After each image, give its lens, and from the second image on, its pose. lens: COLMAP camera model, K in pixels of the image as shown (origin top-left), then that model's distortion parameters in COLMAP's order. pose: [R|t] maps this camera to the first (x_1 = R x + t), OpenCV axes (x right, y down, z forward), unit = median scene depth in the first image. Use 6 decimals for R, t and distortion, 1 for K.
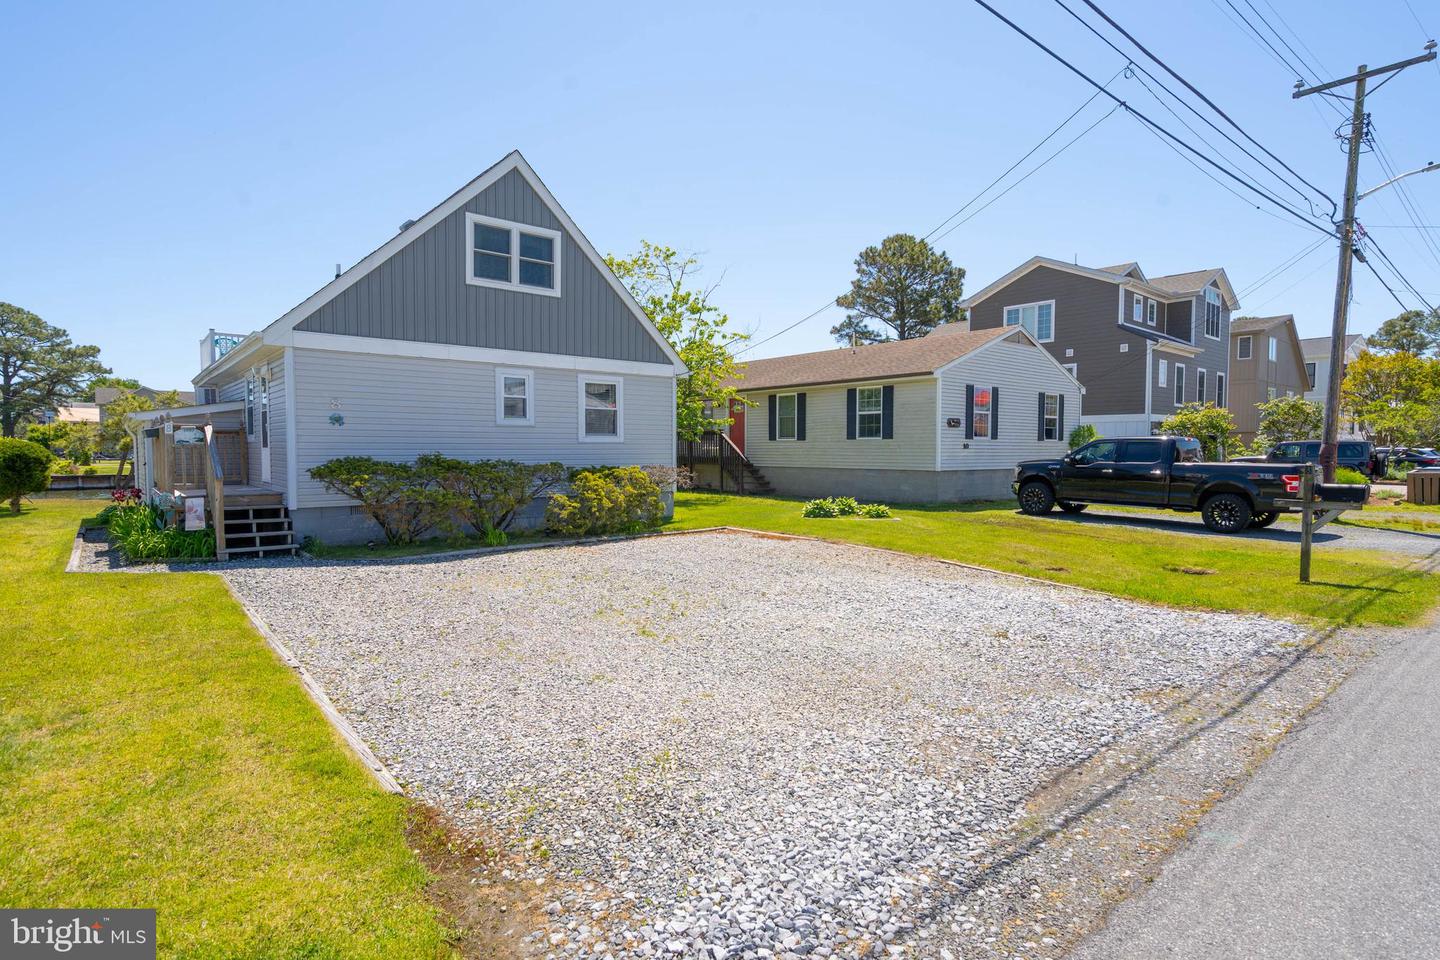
lens RADIAL K [[736.2, 0, 722.5], [0, 736.2, 481.2], [0, 0, 1]] dist [0.000502, 0.000766]
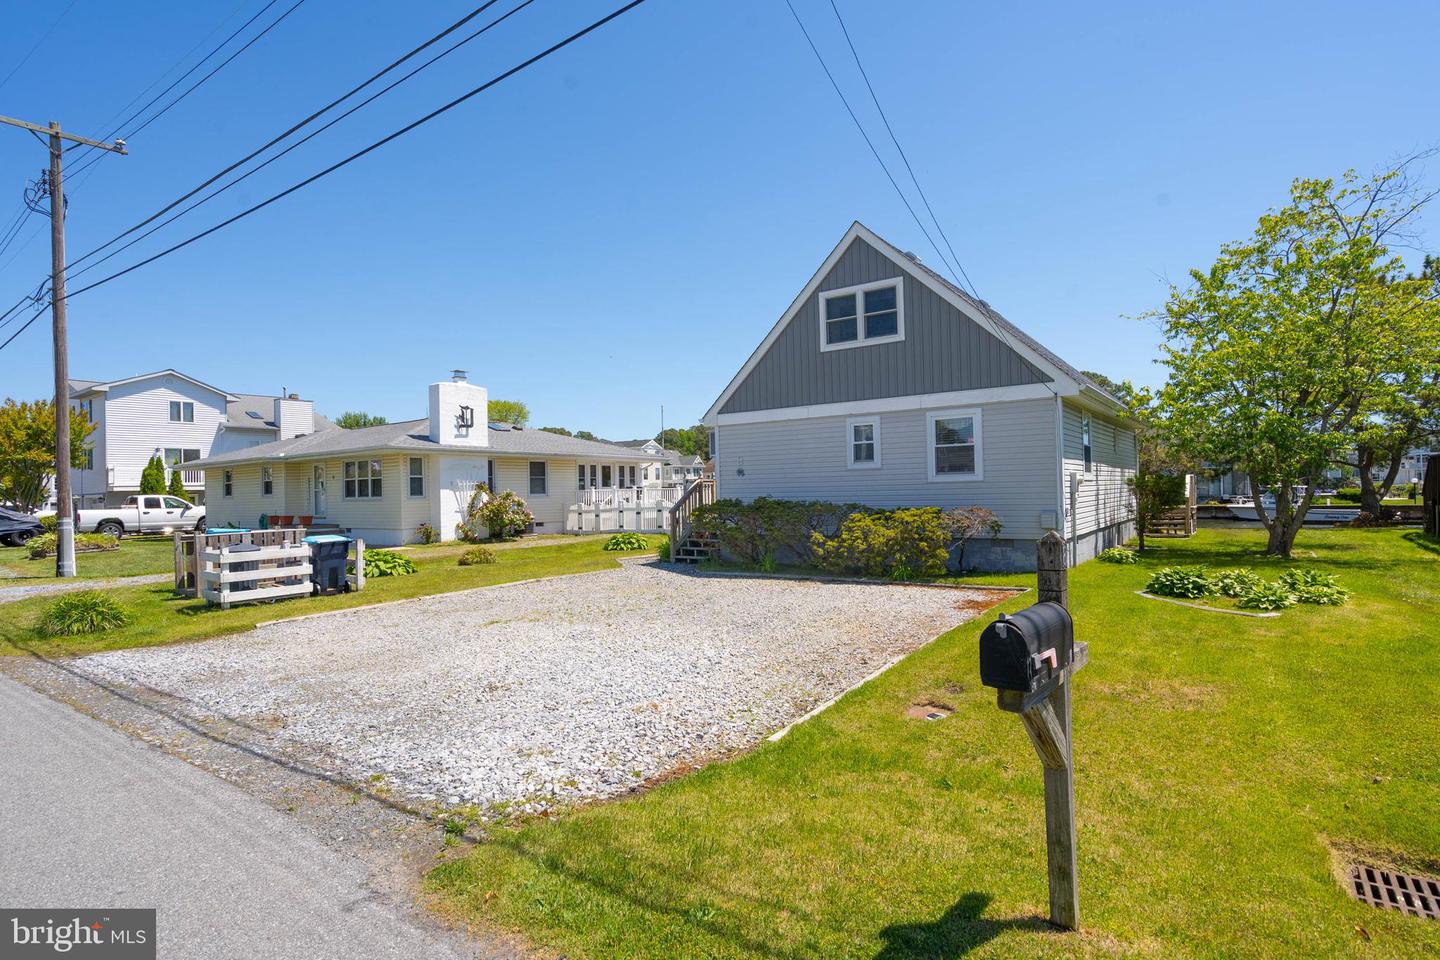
lens RADIAL K [[736.2, 0, 721.2], [0, 736.2, 478.4], [0, 0, 1]] dist [0.000502, 0.000766]
pose [[0.242807, -0.023578, -0.969788, 0.710050], [-0.020768, 0.999349, -0.029497, -0.024924], [0.969852, 0.027303, 0.242159, 0.526271]]
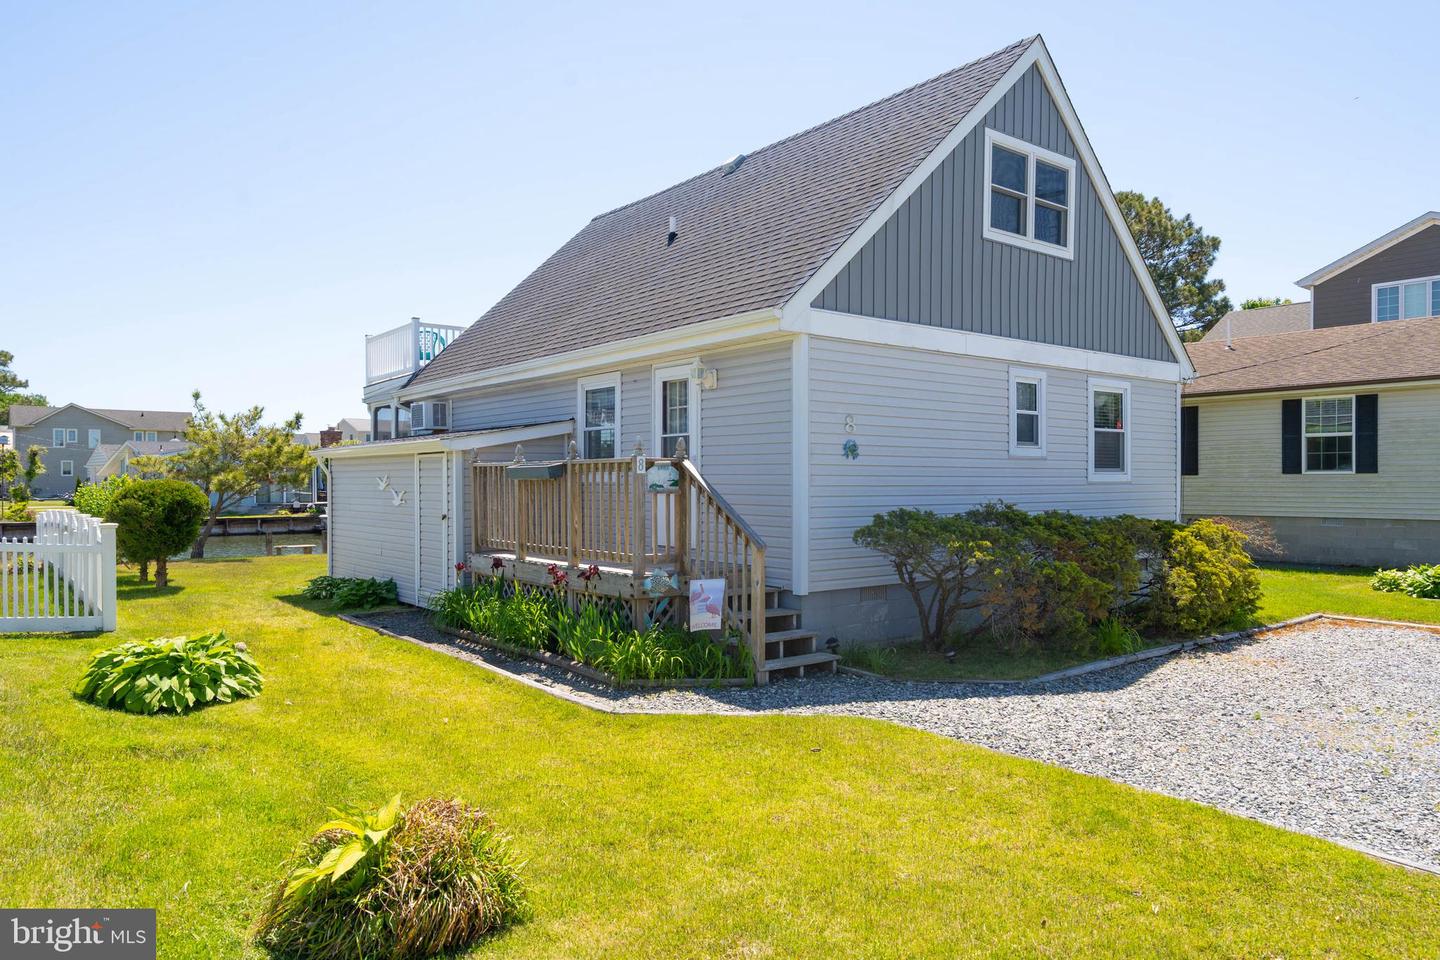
lens RADIAL K [[959.8, 0, 718.3], [0, 959.8, 479.3], [0, 0, 1]] dist [0.012109, 0.002983]
pose [[0.999562, -0.002551, -0.029471, -0.519287], [0.001164, 0.998896, -0.046962, -0.017002], [0.029559, 0.046907, 0.998462, 0.154223]]
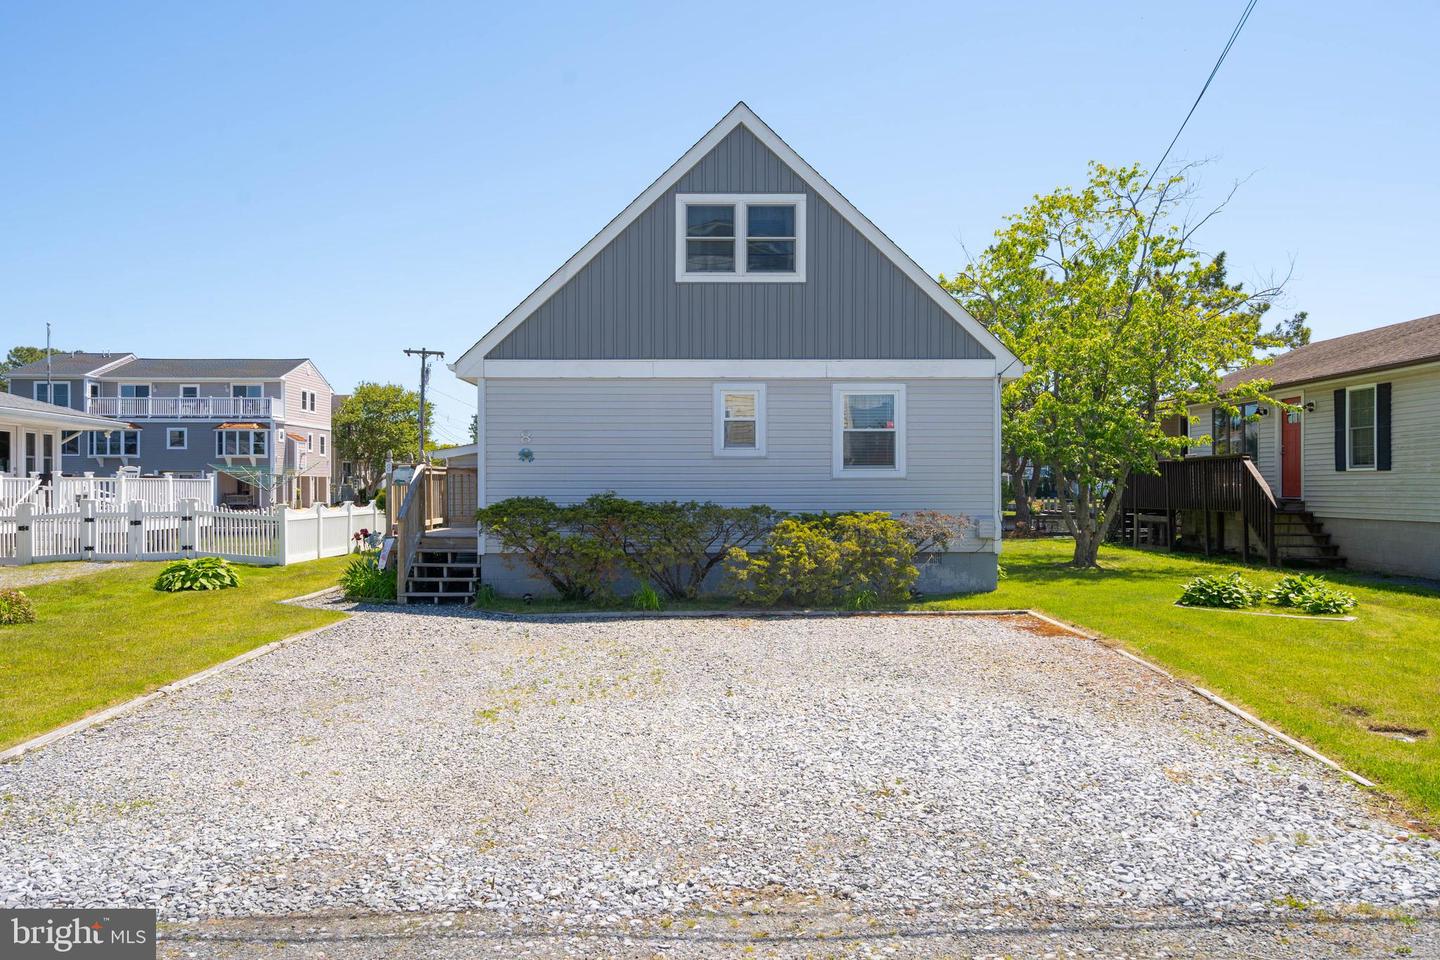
lens RADIAL K [[1114.7, 0, 718.6], [0, 1114.7, 485.5], [0, 0, 1]] dist [0.013040, 0.000564]
pose [[0.773811, -0.002778, -0.633410, 0.427410], [-0.025751, 0.999026, -0.035840, -0.004255], [0.632892, 0.044044, 0.772986, 0.093709]]
